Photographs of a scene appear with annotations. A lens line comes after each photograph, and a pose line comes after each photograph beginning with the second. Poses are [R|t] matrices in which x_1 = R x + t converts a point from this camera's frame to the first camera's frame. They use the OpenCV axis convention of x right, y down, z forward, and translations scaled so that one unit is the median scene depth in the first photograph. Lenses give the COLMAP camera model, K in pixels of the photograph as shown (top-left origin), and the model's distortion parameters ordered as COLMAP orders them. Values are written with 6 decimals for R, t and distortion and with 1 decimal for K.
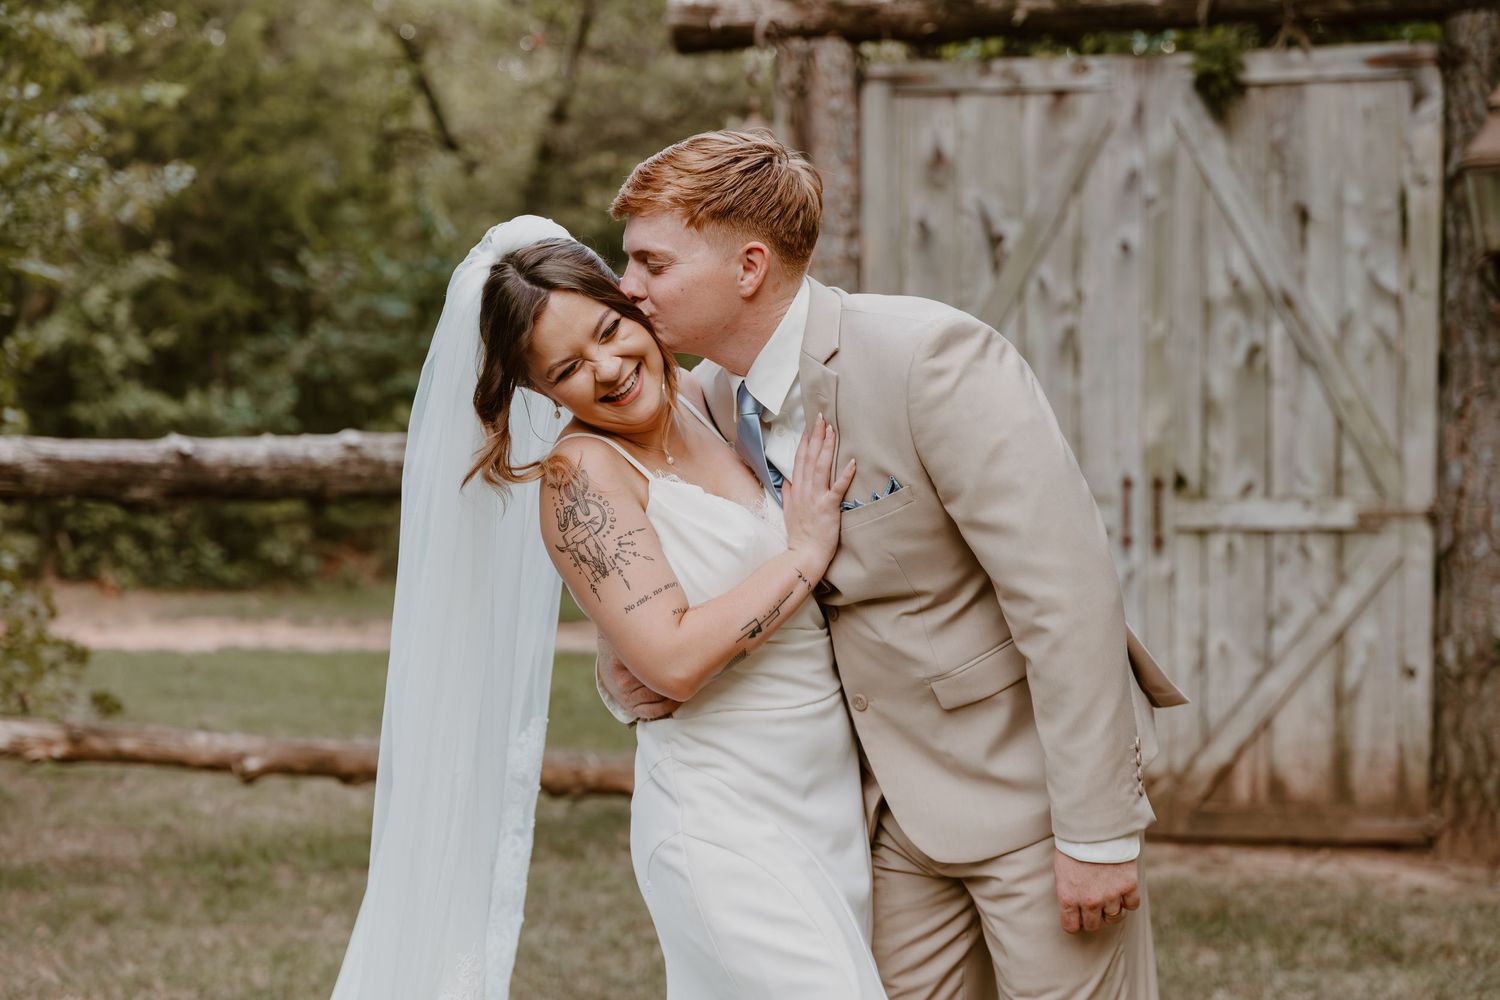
lens RADIAL K [[3030.2, 0, 750.0], [0, 3030.2, 500.0], [0, 0, 1]] dist [0.014147, 0.049013]
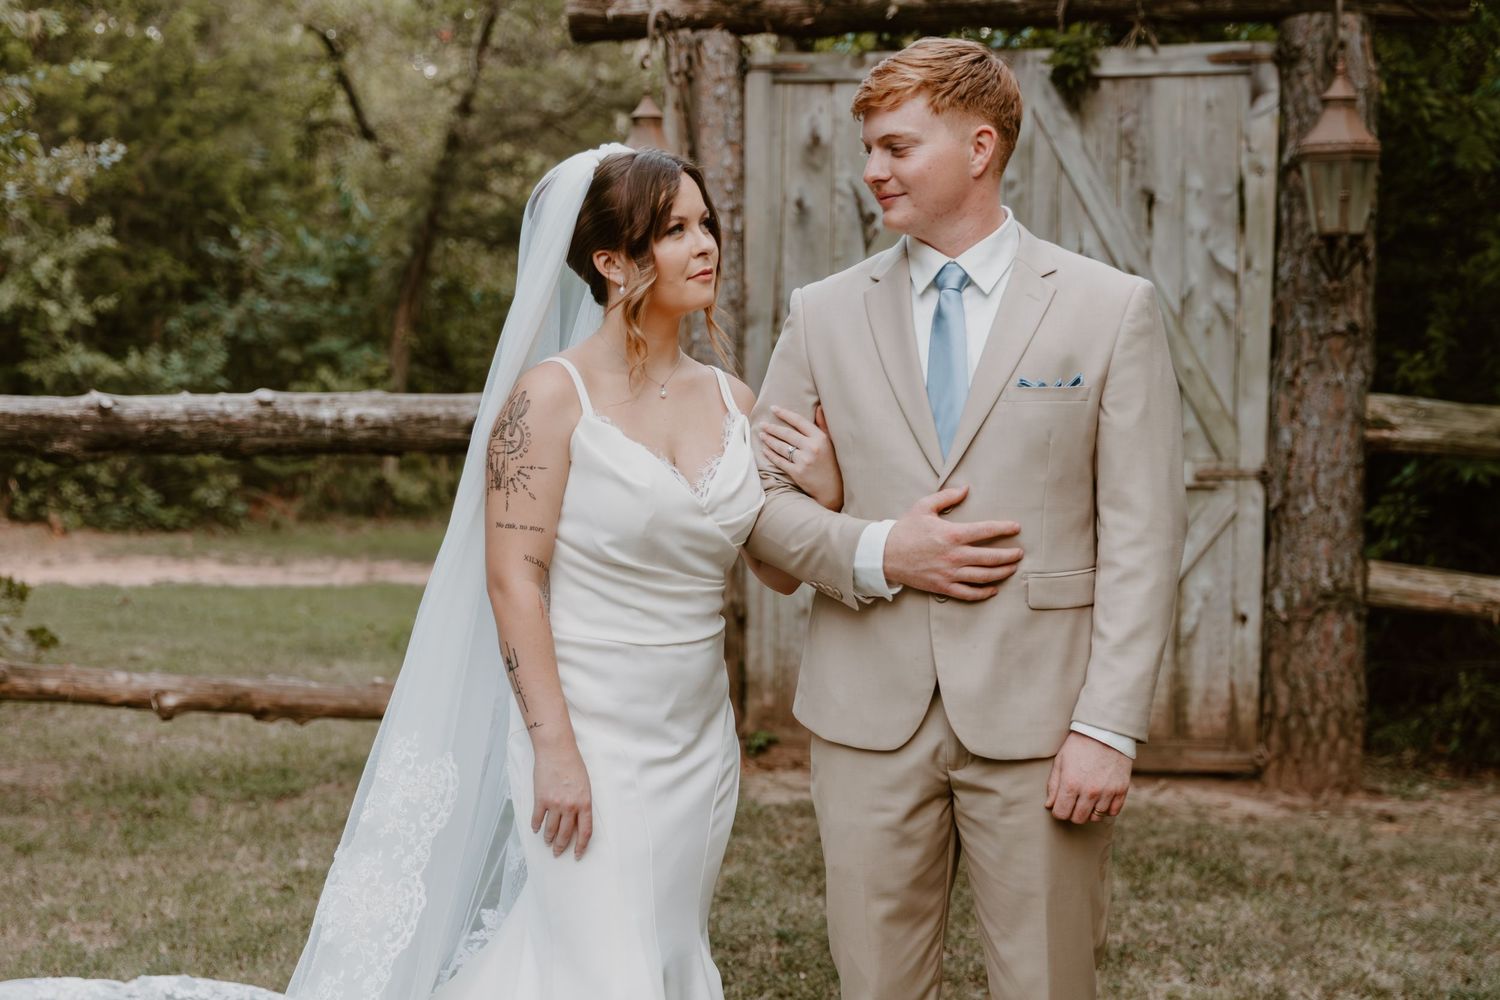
lens RADIAL K [[2057.0, 0, 750.0], [0, 2057.0, 500.0], [0, 0, 1]] dist [-0.007740, -0.007483]
pose [[0.997482, 0.006233, 0.070648, -0.012402], [-0.008280, 0.999553, 0.028723, -0.005728], [-0.070437, -0.029236, 0.997088, 0.264315]]
